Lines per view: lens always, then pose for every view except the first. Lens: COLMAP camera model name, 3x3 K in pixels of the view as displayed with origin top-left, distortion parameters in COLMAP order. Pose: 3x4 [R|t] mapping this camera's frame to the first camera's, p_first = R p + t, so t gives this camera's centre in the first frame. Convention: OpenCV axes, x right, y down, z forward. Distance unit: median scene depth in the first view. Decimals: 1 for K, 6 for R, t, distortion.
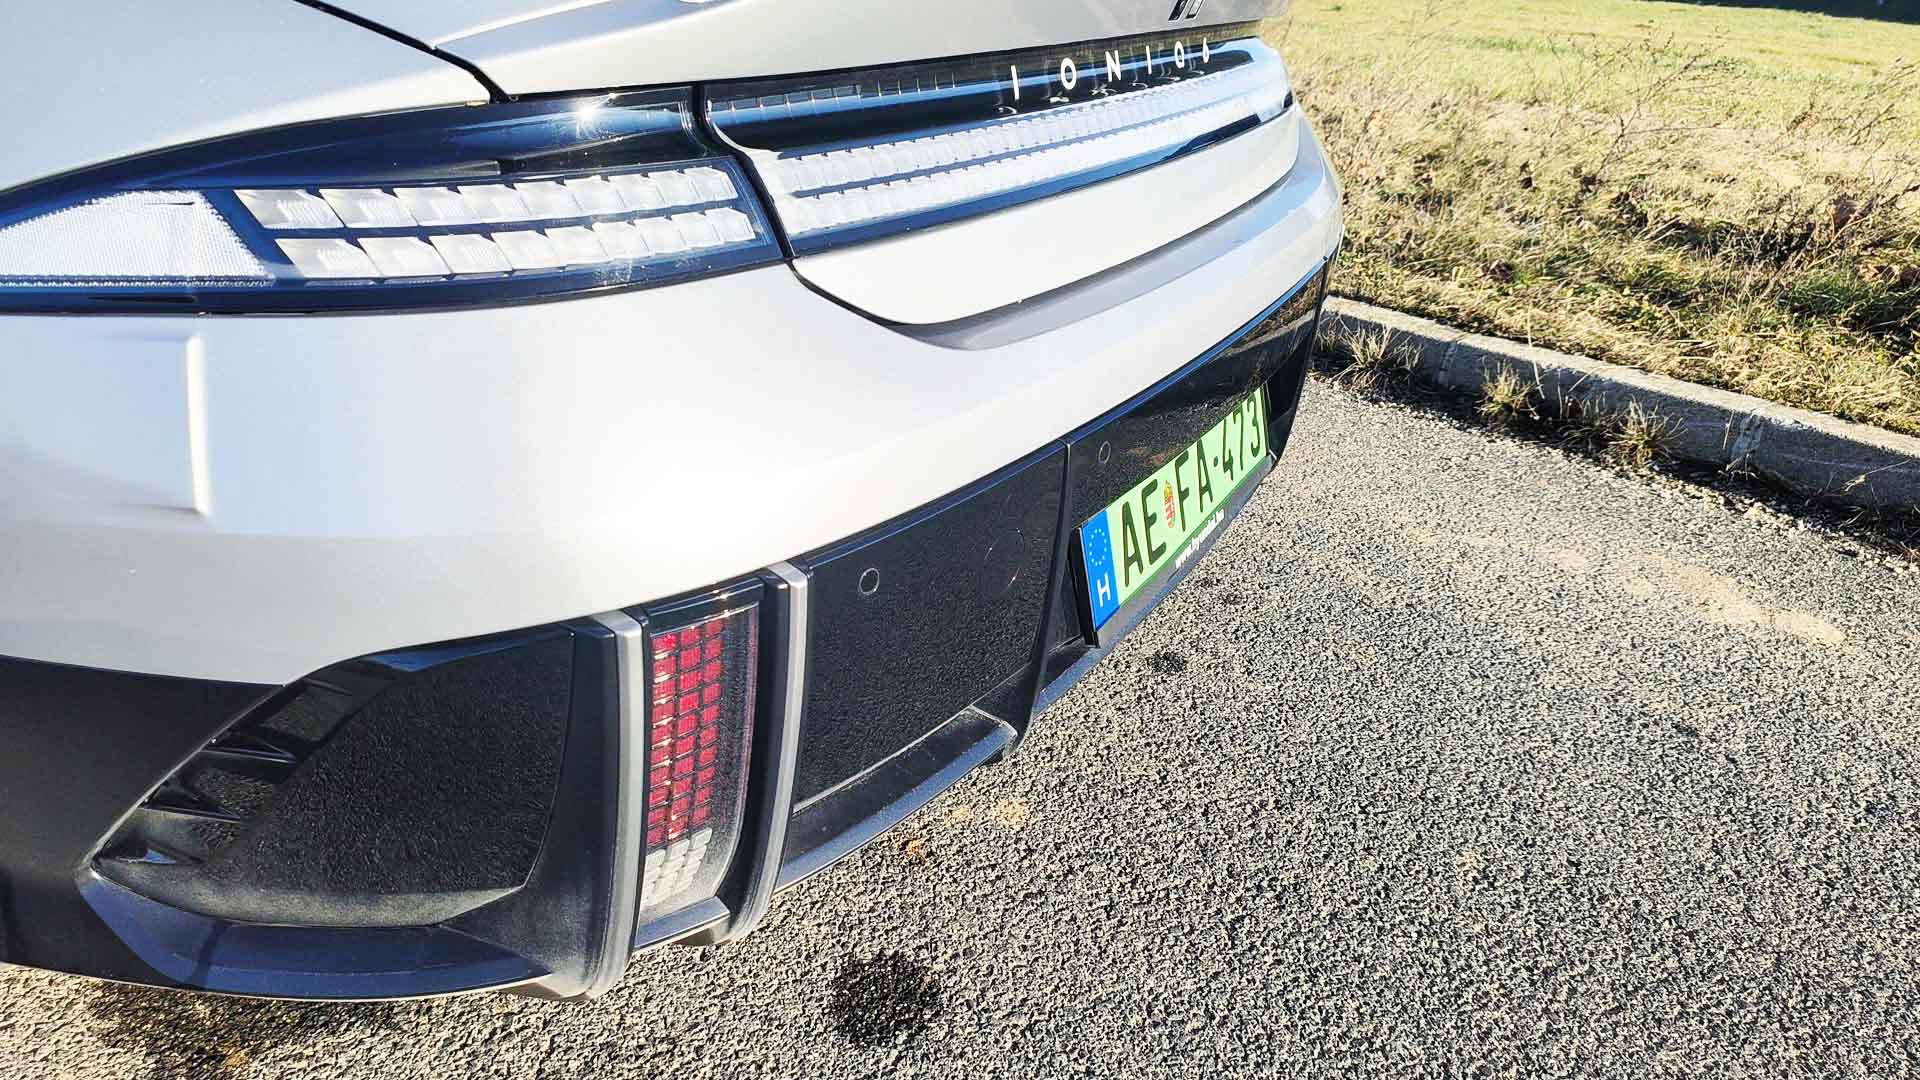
lens RADIAL K [[1379.7, 0, 967.4], [0, 1379.7, 551.7], [0, 0, 1]] dist [0.089971, -0.072006]
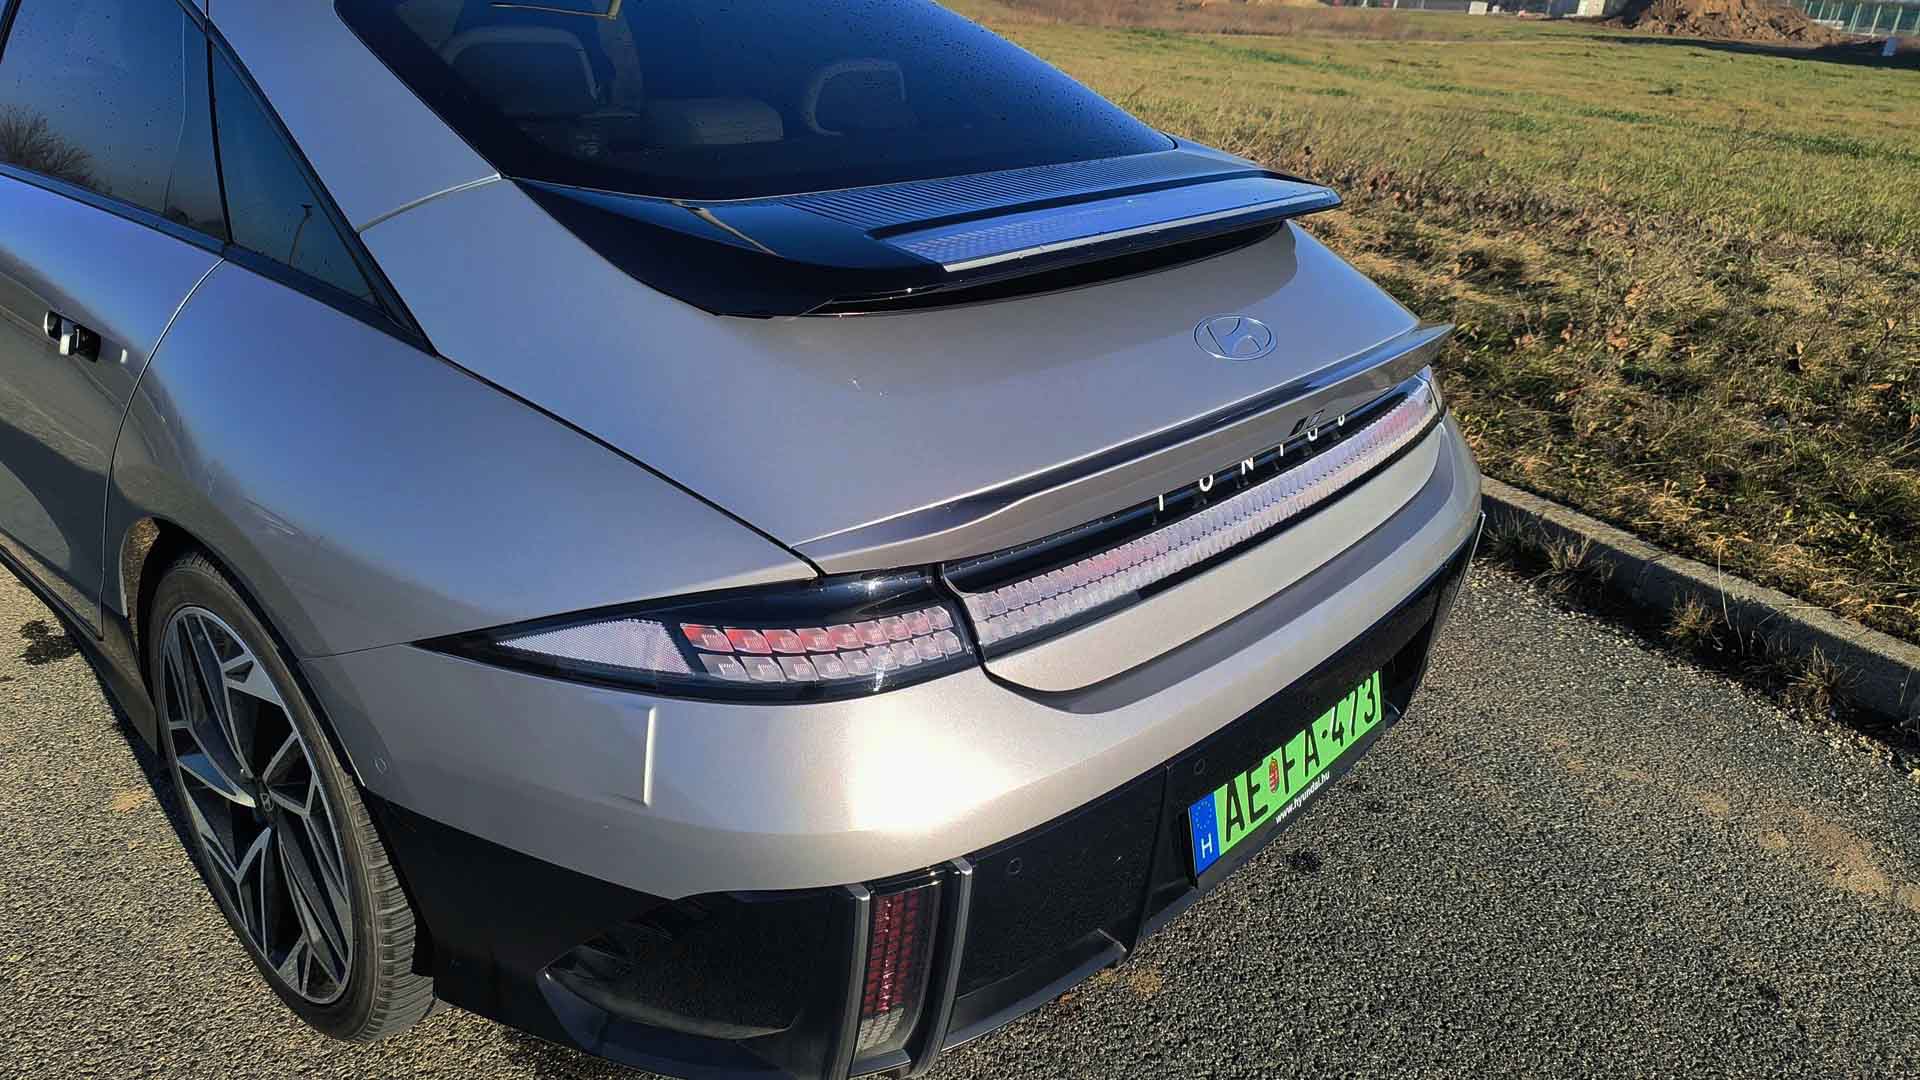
lens RADIAL K [[1379.7, 0, 926.7], [0, 1379.7, 526.9], [0, 0, 1]] dist [0.089971, -0.072006]
pose [[0.973843, 0.081016, -0.212286, 0.072743], [-0.092477, 0.994715, -0.044609, -0.150997], [0.207550, 0.063073, 0.976189, -0.313801]]
